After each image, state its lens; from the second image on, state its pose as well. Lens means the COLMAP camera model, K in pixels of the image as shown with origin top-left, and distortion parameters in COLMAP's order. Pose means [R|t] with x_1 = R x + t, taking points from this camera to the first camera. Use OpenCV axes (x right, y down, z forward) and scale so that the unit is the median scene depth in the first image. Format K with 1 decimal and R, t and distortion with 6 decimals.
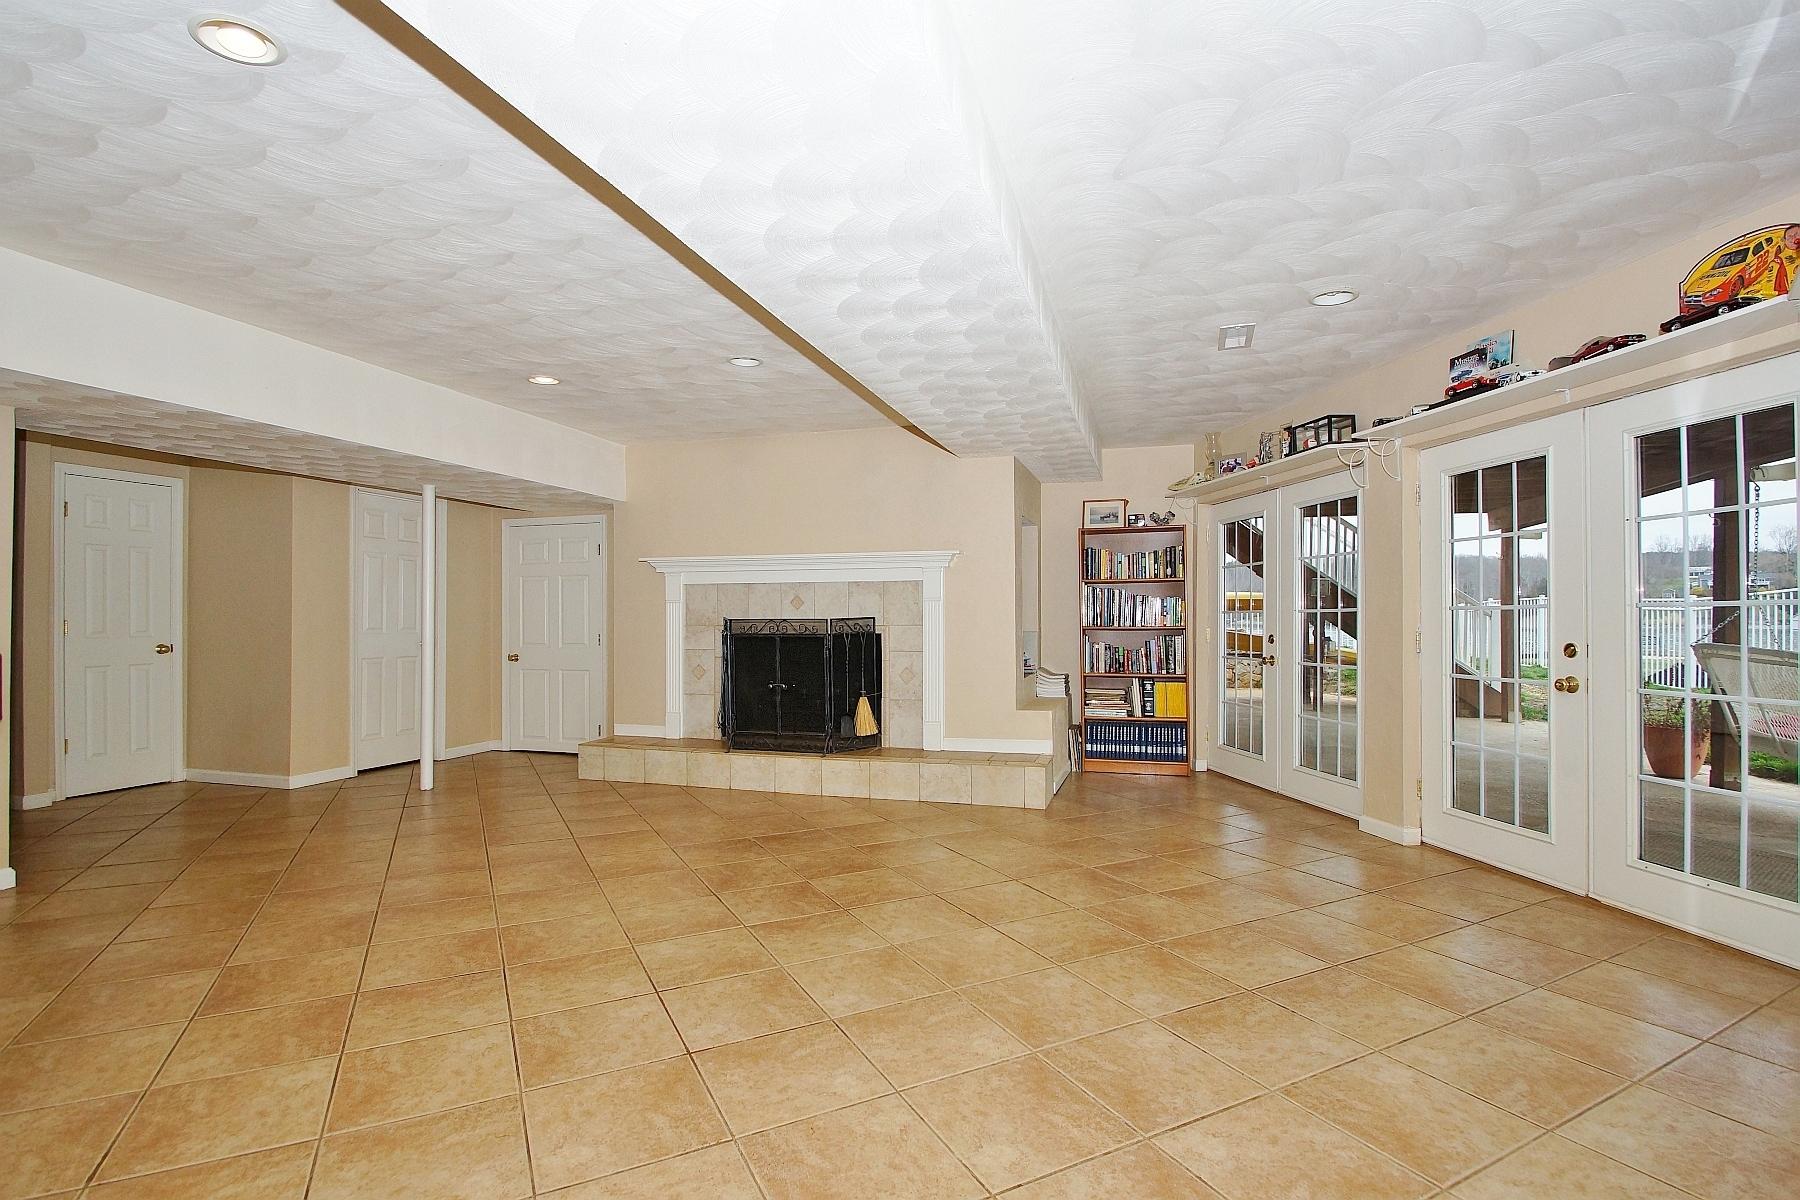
lens RADIAL K [[840.8, 0, 891.4], [0, 840.8, 600.0], [0, 0, 1]] dist [-0.004316, -0.004393]
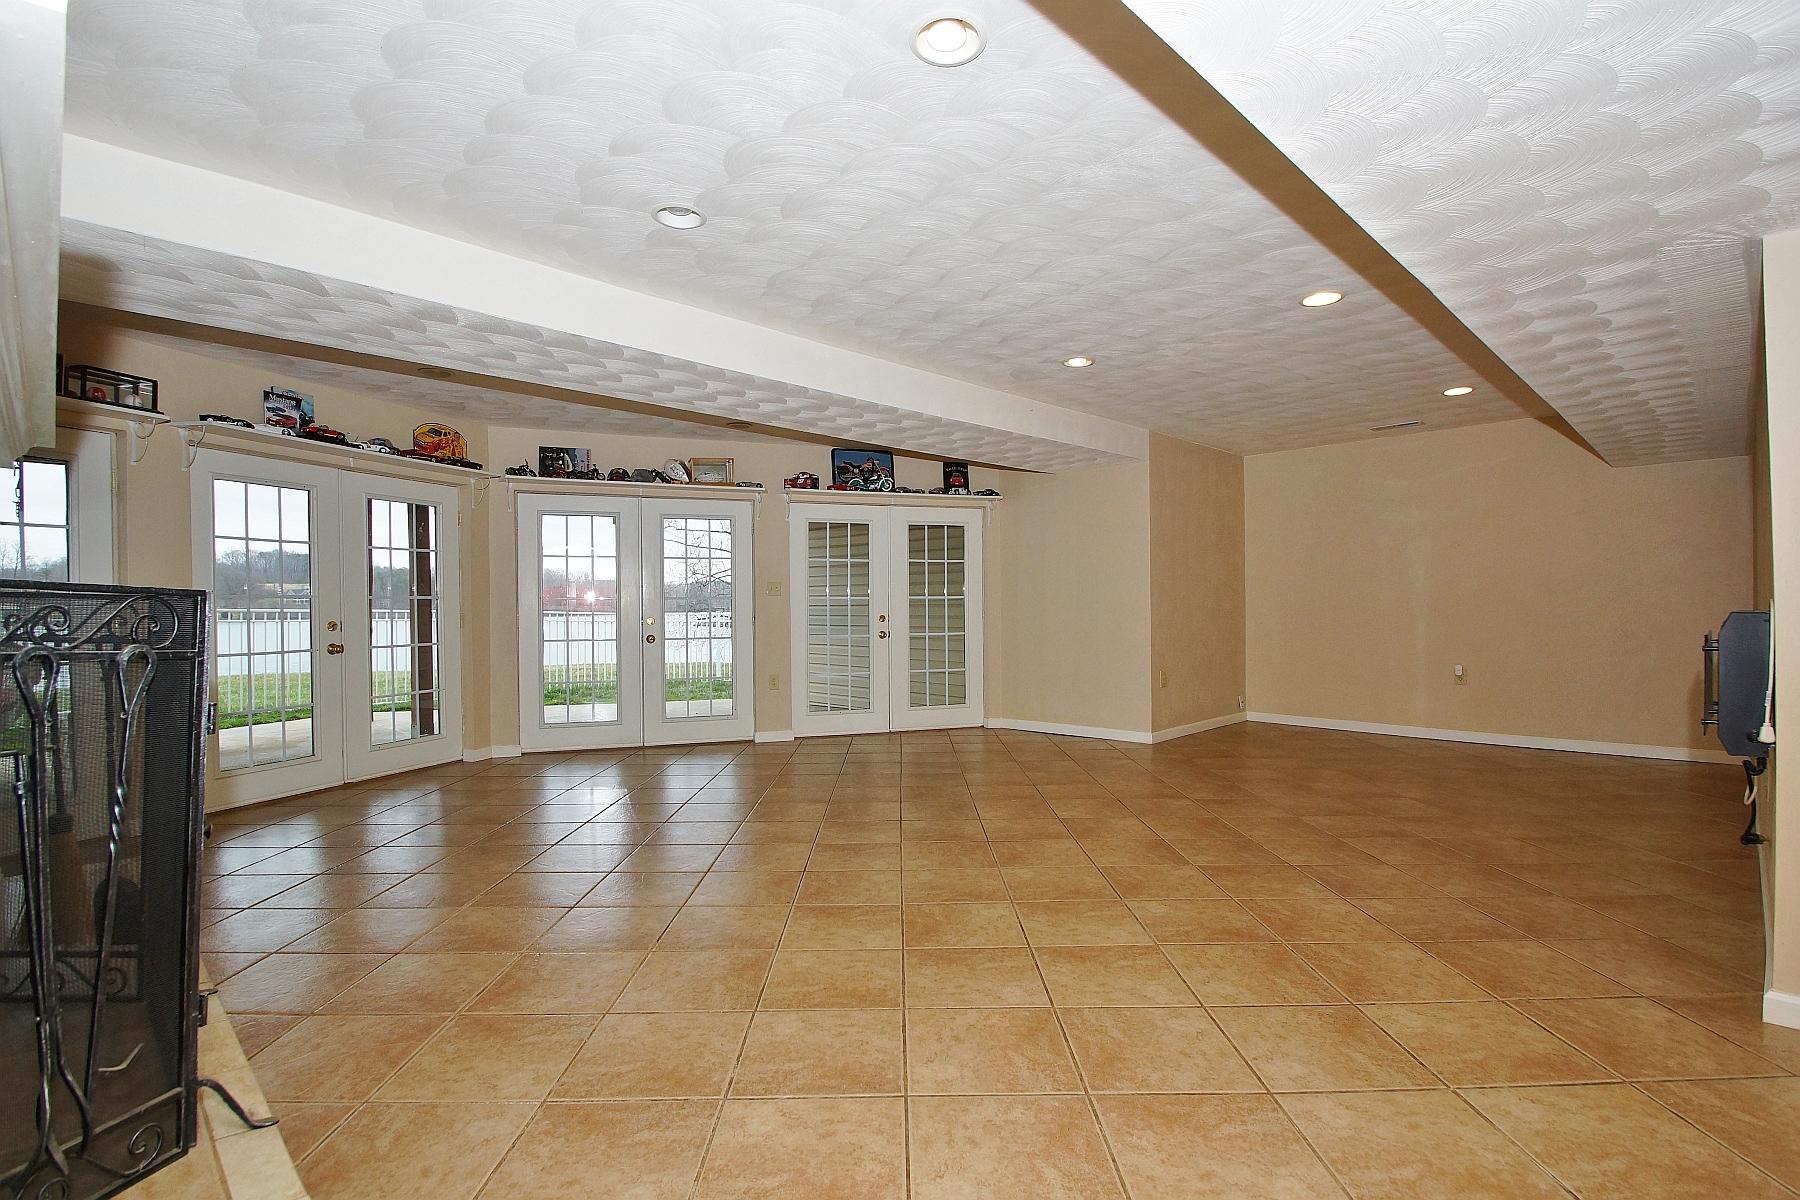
lens RADIAL K [[840.8, 0, 892.7], [0, 840.8, 613.0], [0, 0, 1]] dist [-0.004316, -0.004393]
pose [[-0.885139, 0.006275, 0.465285, -0.474459], [-0.000087, 0.999907, -0.013652, 0.033908], [-0.465327, -0.012124, -0.885056, 1.127929]]
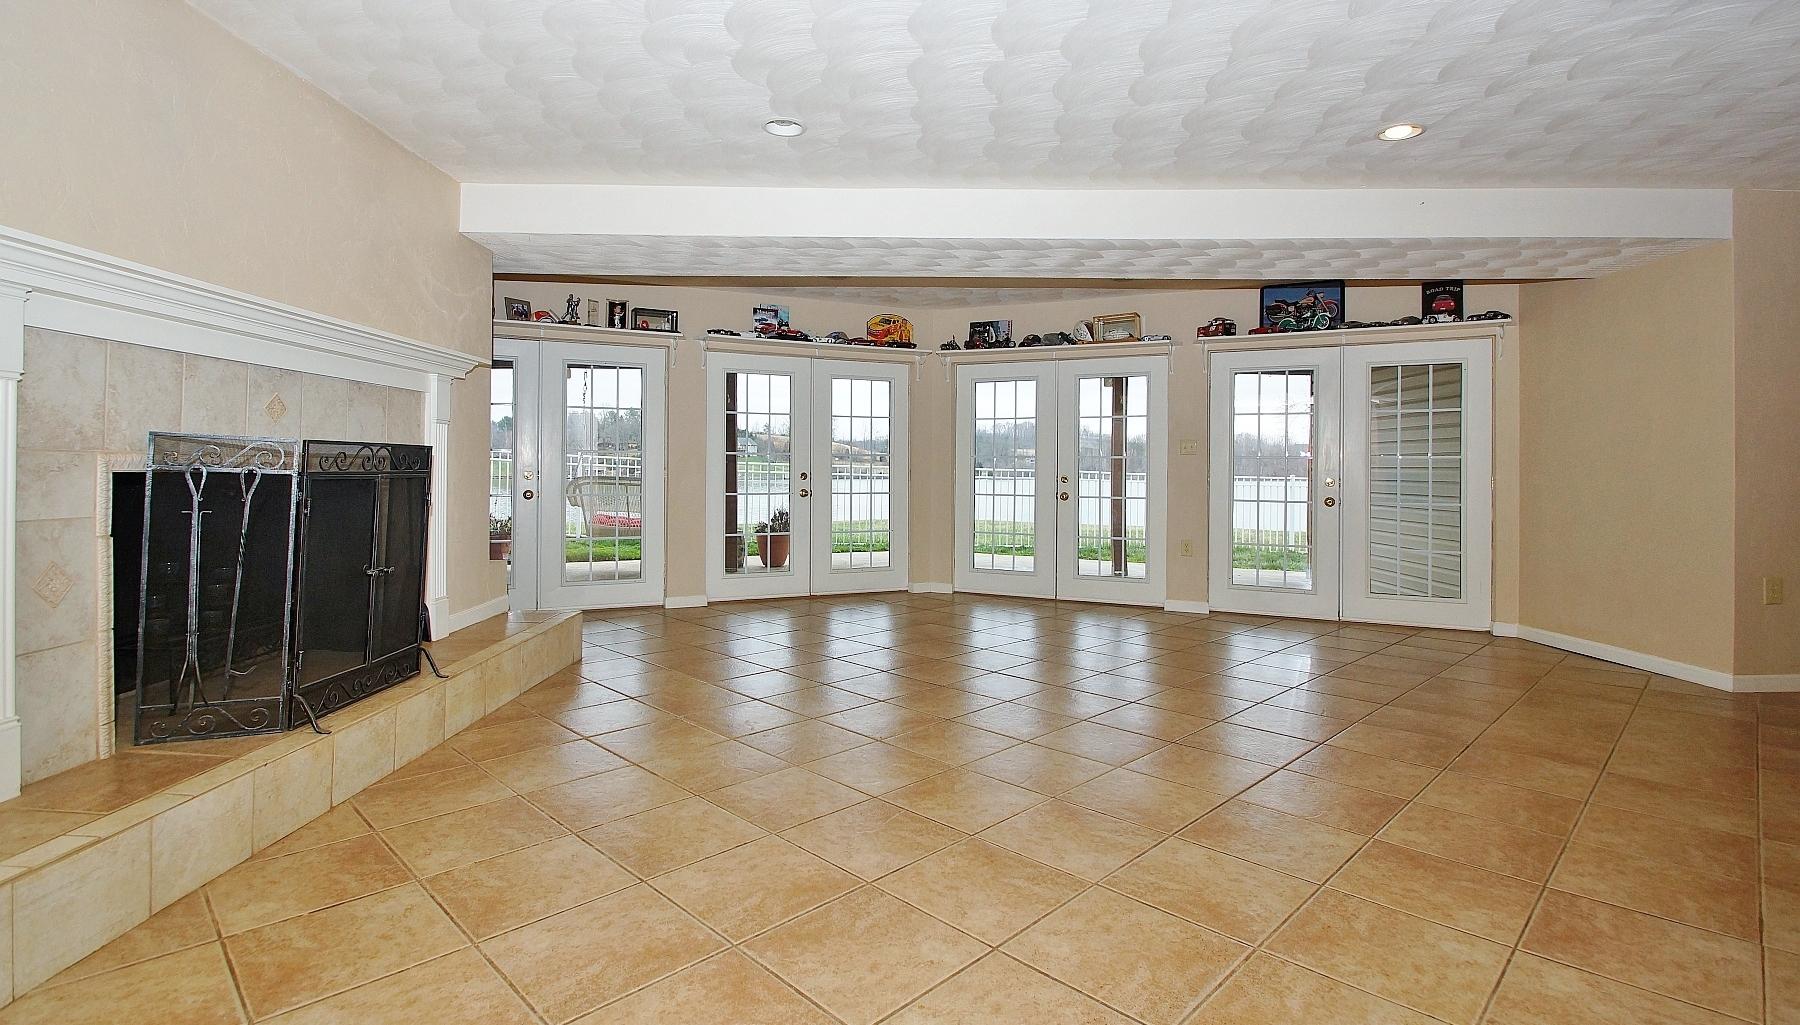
lens RADIAL K [[837.3, 0, 892.7], [0, 837.3, 490.3], [0, 0, 1]] dist [-0.008305, -0.000872]
pose [[-0.295555, -0.022016, 0.955072, -0.712819], [-0.027433, 0.999518, 0.014551, 0.034137], [-0.954932, -0.021900, -0.296016, 0.841067]]
